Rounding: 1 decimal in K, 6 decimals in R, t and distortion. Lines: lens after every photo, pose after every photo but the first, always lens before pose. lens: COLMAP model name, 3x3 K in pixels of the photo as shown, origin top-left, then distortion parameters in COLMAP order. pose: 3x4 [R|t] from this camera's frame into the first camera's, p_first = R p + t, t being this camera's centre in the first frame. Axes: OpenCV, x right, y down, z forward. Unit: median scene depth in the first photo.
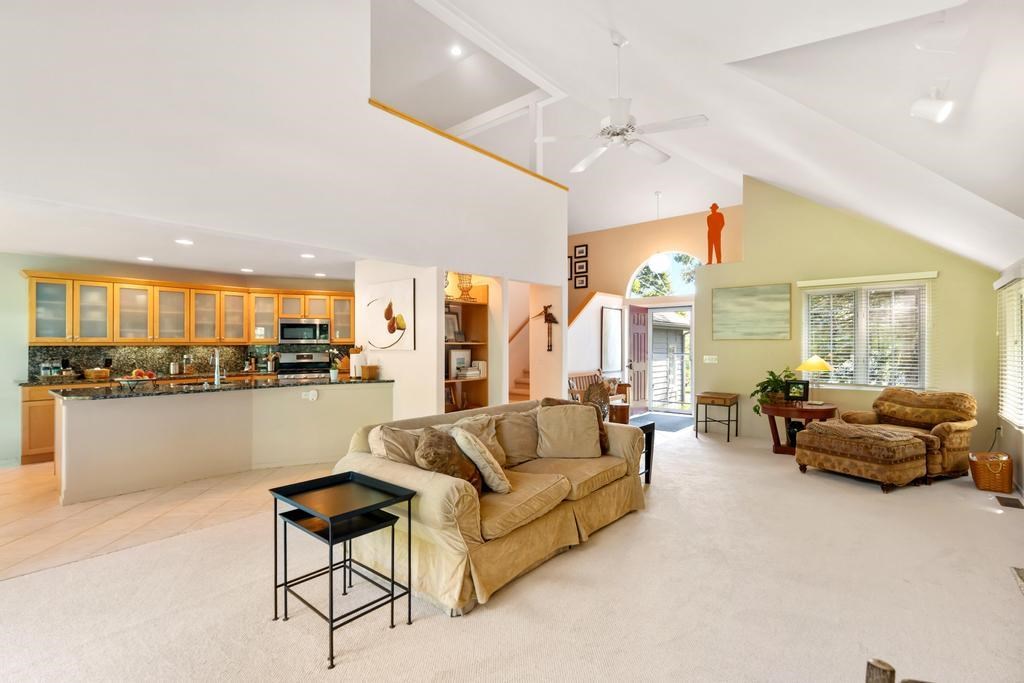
lens RADIAL K [[475.6, 0, 512.0], [0, 475.6, 341.5], [0, 0, 1]] dist [0.001217, 0.000277]
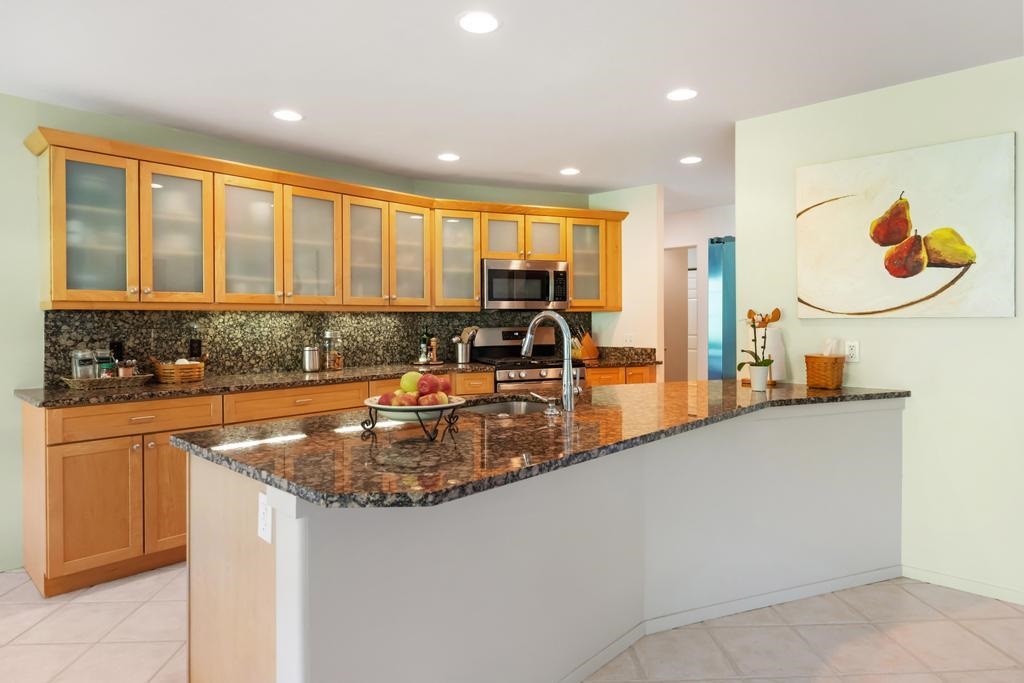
lens RADIAL K [[602.6, 0, 512.8], [0, 602.6, 318.3], [0, 0, 1]] dist [-0.000726, -0.000758]
pose [[0.999150, -0.001748, -0.041185, -0.537515], [0.001924, 0.999989, 0.004221, 0.014557], [0.041177, -0.004297, 0.999143, 0.444225]]
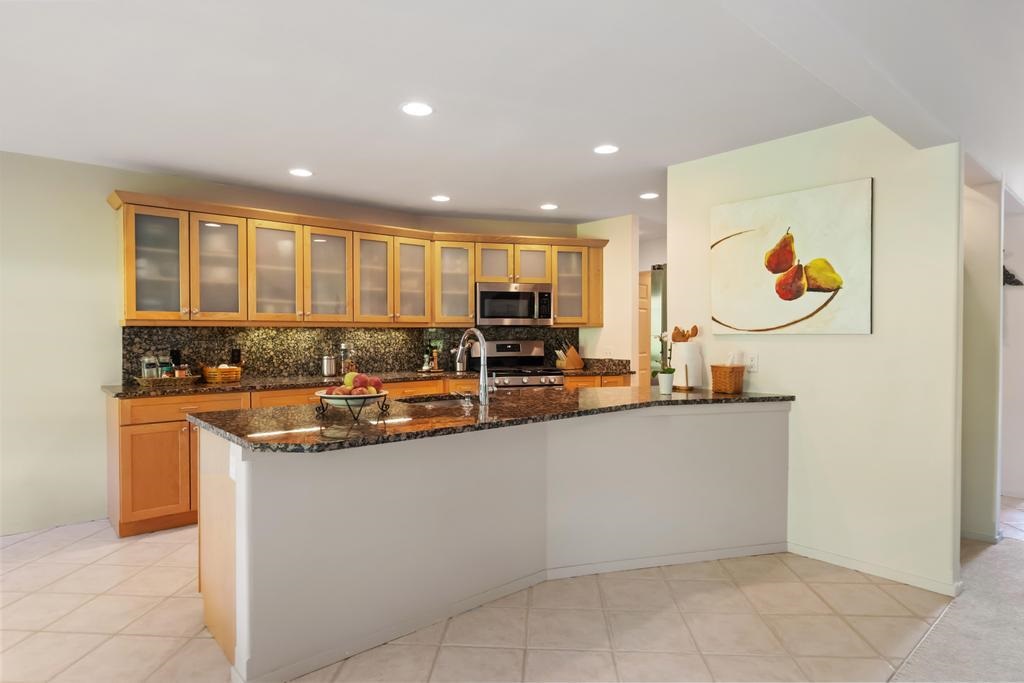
lens RADIAL K [[580.7, 0, 510.7], [0, 580.7, 338.1], [0, 0, 1]] dist [-0.000130, 0.000901]
pose [[0.989116, 0.002301, -0.147119, -0.423267], [-0.000263, 0.999904, 0.013872, 0.013009], [0.147137, -0.013682, 0.989022, 0.353297]]
